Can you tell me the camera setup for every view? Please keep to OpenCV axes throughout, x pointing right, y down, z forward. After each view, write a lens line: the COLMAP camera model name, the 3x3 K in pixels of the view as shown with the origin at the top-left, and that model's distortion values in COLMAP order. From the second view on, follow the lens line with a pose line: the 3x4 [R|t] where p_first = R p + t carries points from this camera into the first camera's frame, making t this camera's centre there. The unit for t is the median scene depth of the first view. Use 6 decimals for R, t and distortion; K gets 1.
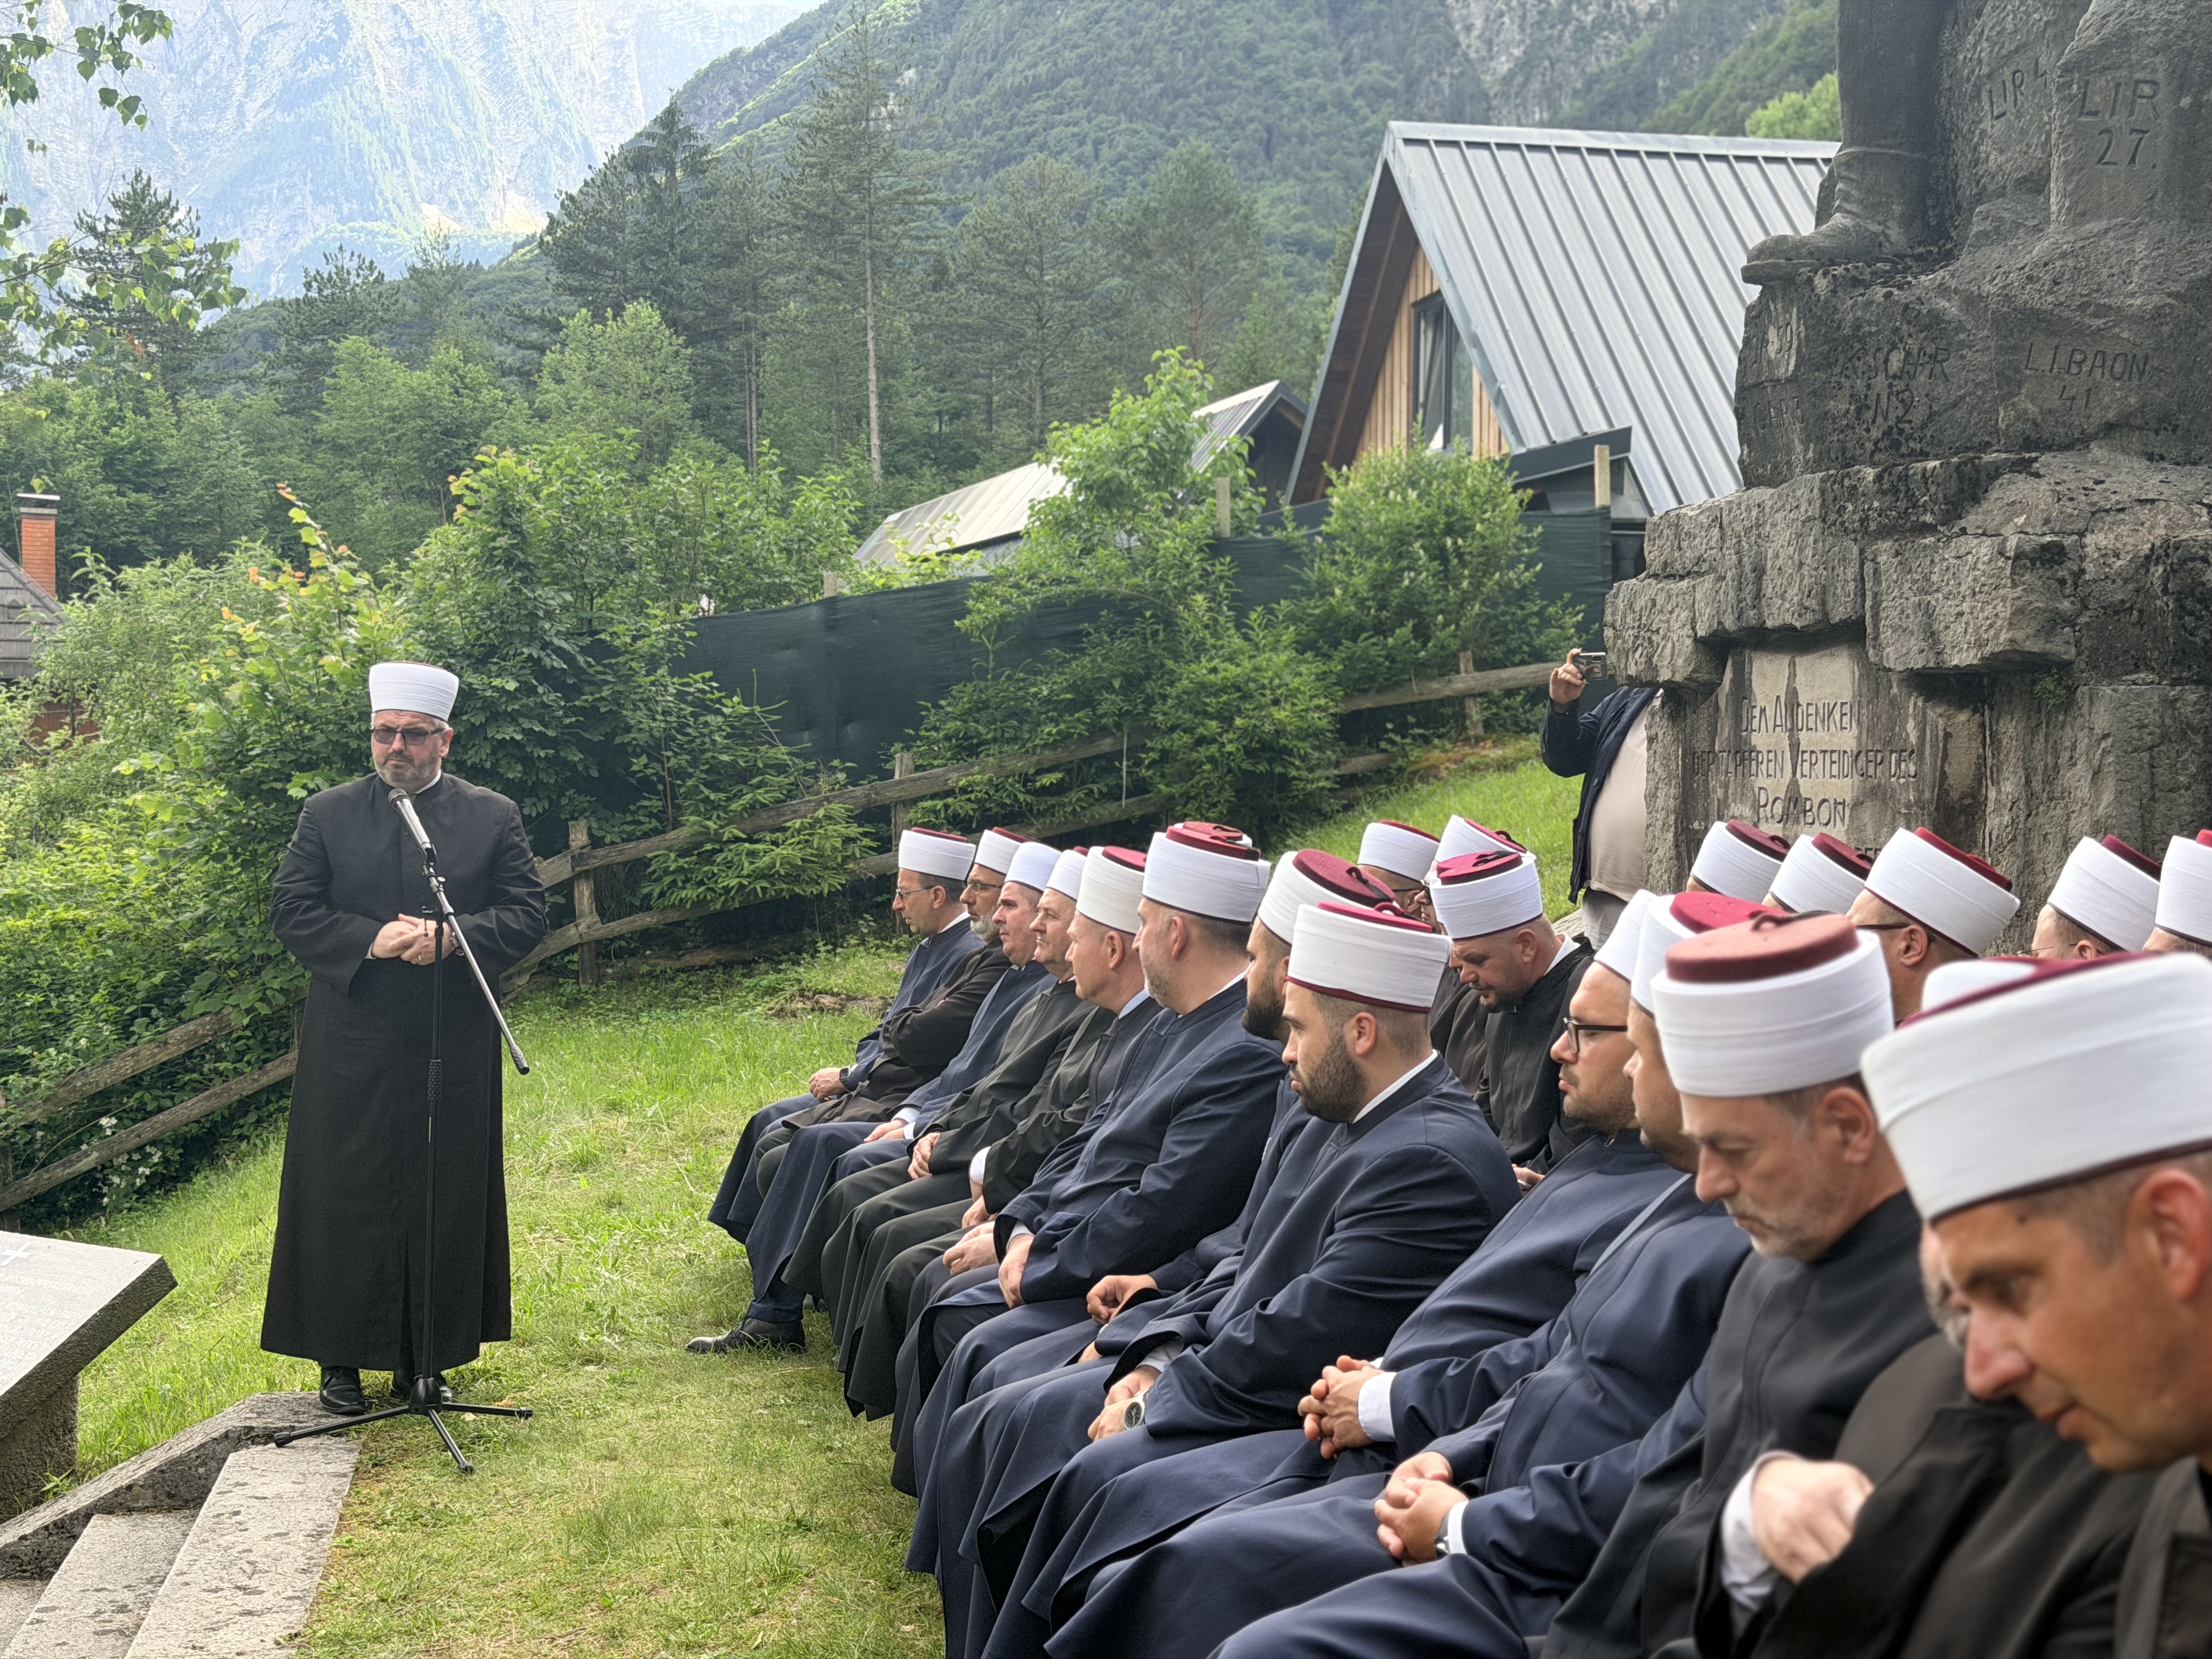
lens RADIAL K [[3079.4, 0, 1089.3], [0, 3079.4, 835.3], [0, 0, 1]] dist [0.130956, 0.000000]
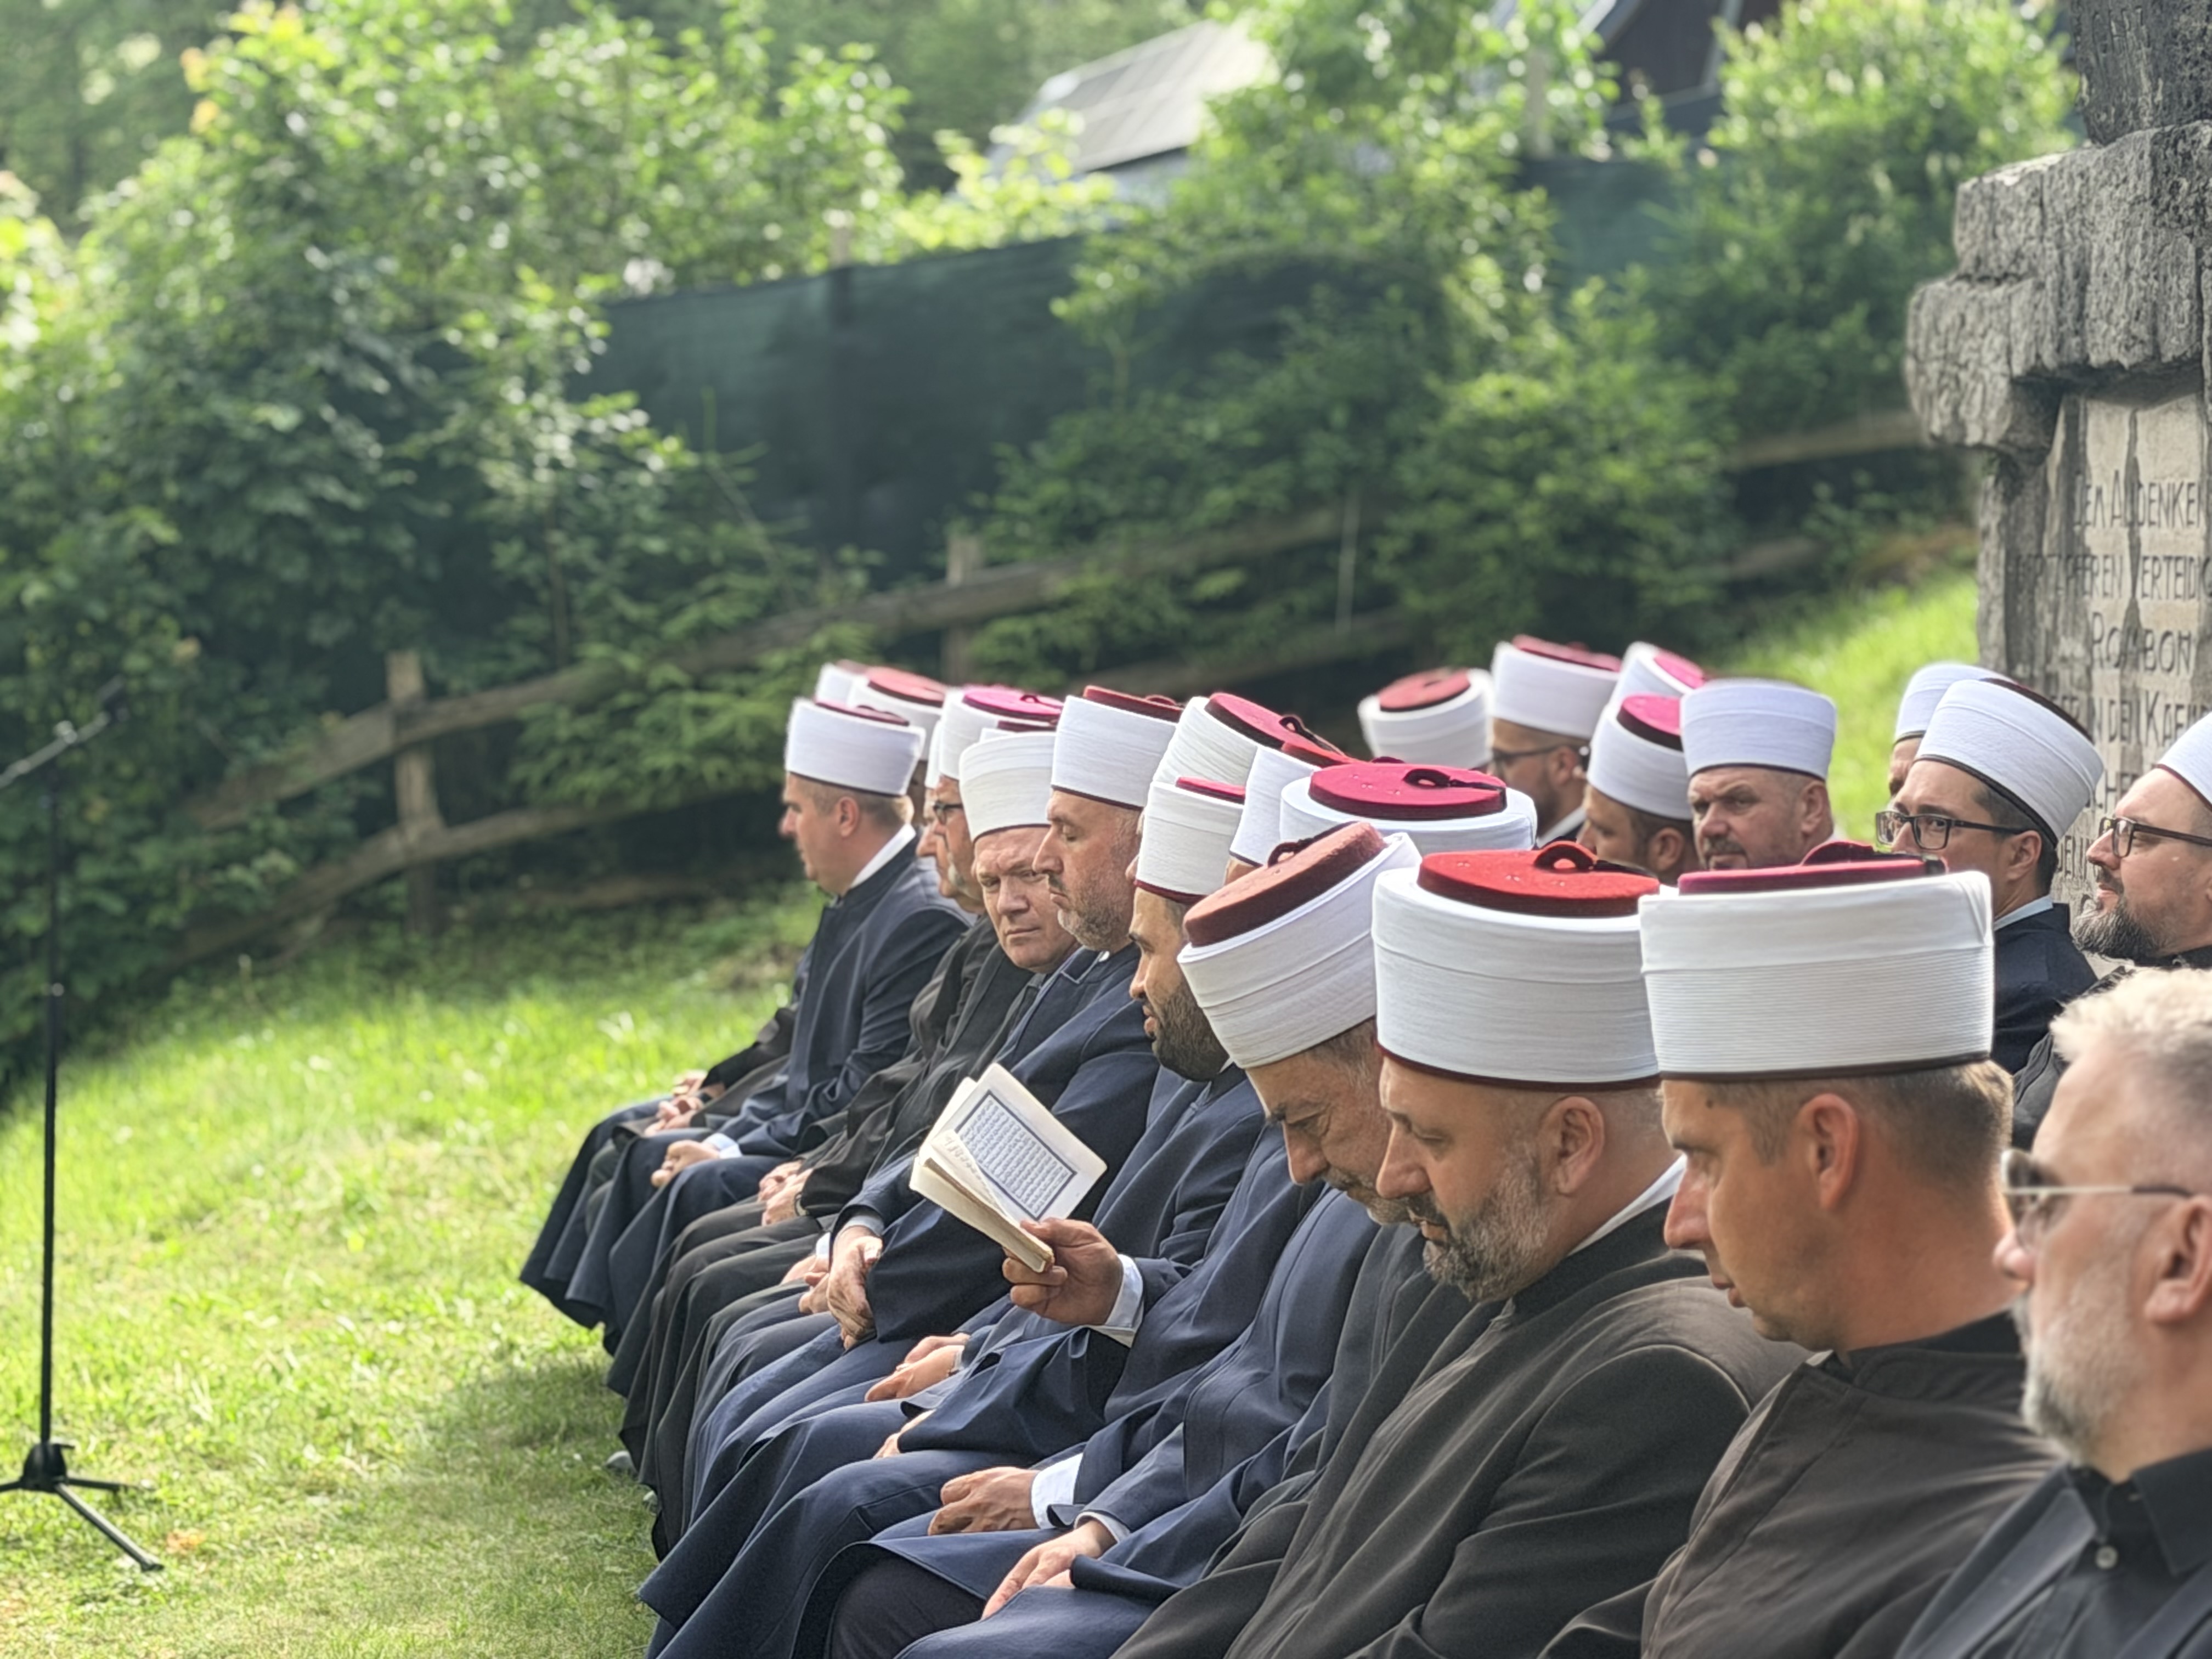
lens RADIAL K [[5903.8, 0, 1101.3], [0, 5903.8, 884.8], [0, 0, 1]] dist [0.161413, 0.000000]
pose [[0.997870, 0.006105, -0.064940, 0.037683], [-0.003852, 0.999388, 0.034768, -0.000401], [0.065113, -0.034443, 0.997283, -0.101566]]
